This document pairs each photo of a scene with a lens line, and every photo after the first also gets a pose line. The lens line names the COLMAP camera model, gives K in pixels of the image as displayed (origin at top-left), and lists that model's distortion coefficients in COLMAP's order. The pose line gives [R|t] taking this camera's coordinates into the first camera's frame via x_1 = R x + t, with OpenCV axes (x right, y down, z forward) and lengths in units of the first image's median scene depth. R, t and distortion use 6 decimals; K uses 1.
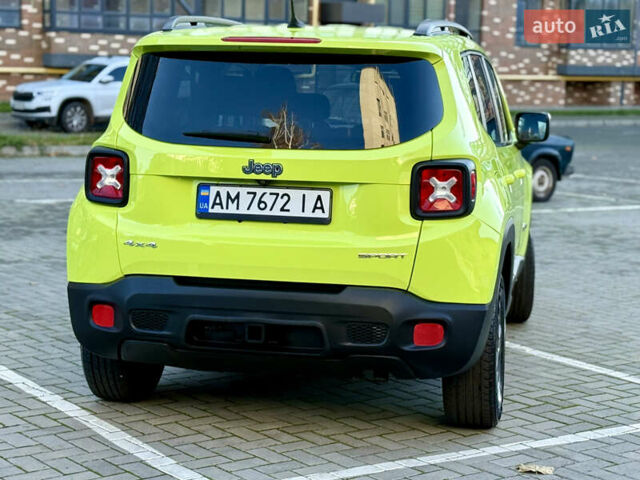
lens RADIAL K [[1364.2, 0, 320.0], [0, 1364.2, 240.0], [0, 0, 1]] dist [0.161216, -0.025459]
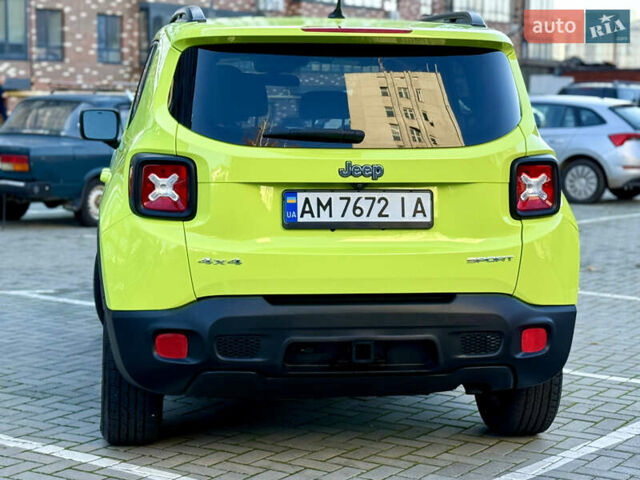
lens RADIAL K [[1364.2, 0, 320.0], [0, 1364.2, 240.0], [0, 0, 1]] dist [0.161216, -0.025459]
pose [[0.941850, -0.047185, 0.332705, -0.368297], [0.051853, 0.998641, -0.005161, -0.002908], [-0.332009, 0.022112, 0.943017, 0.149454]]
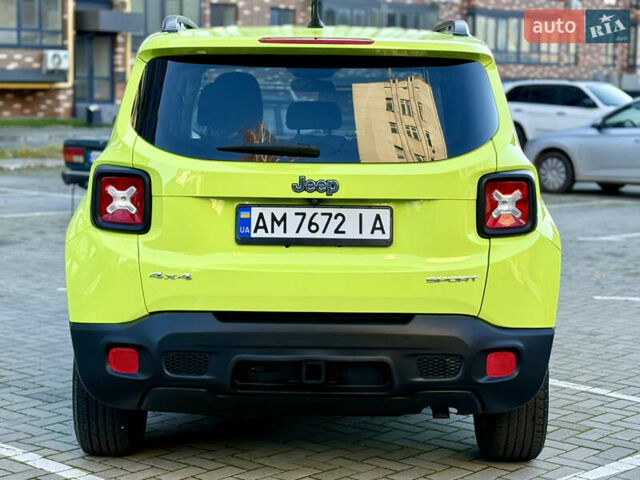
lens RADIAL K [[1364.2, 0, 320.0], [0, 1364.2, 240.0], [0, 0, 1]] dist [0.161216, -0.025459]
pose [[0.979607, -0.032258, 0.198316, -0.212997], [0.033779, 0.999420, -0.004291, -0.013223], [-0.198063, 0.010902, 0.980129, 0.130595]]
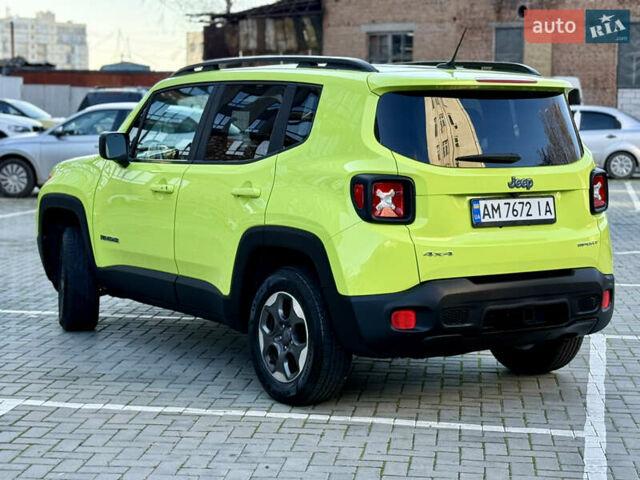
lens RADIAL K [[1364.2, 0, 320.0], [0, 1364.2, 240.0], [0, 0, 1]] dist [0.161216, -0.025459]
pose [[0.696764, -0.086747, 0.712036, -1.057581], [0.091391, 0.995306, 0.031827, -0.056538], [-0.711455, 0.042898, 0.701421, 0.247074]]
